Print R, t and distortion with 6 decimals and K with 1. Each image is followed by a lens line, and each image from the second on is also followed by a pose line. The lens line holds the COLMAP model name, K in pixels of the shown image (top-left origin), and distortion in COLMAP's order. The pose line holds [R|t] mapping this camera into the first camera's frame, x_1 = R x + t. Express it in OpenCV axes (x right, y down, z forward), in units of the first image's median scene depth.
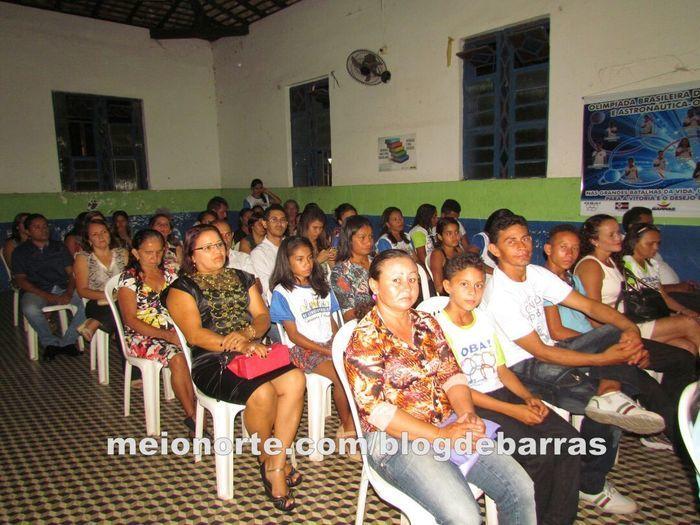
lens RADIAL K [[502.2, 0, 350.0], [0, 502.2, 262.5], [0, 0, 1]] dist [-0.019199, -0.001554]
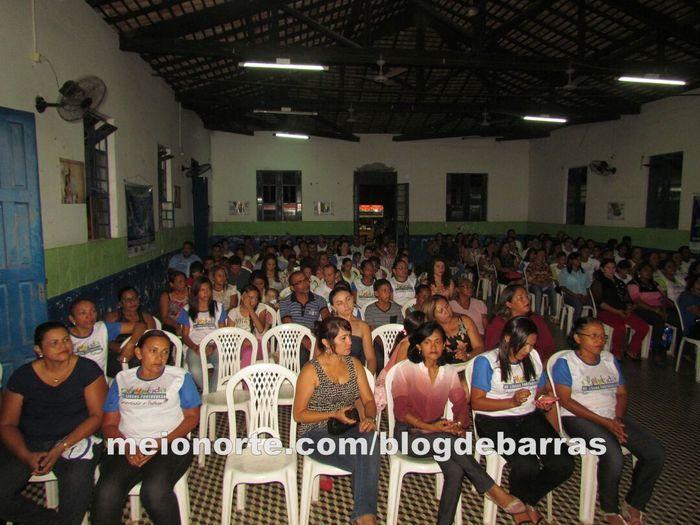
lens RADIAL K [[502.2, 0, 350.0], [0, 502.2, 262.5], [0, 0, 1]] dist [-0.019199, -0.001554]
pose [[0.807977, 0.088297, -0.582560, 0.426126], [-0.106674, 0.994290, 0.002750, 0.083950], [0.579477, 0.059922, 0.812783, -1.183655]]
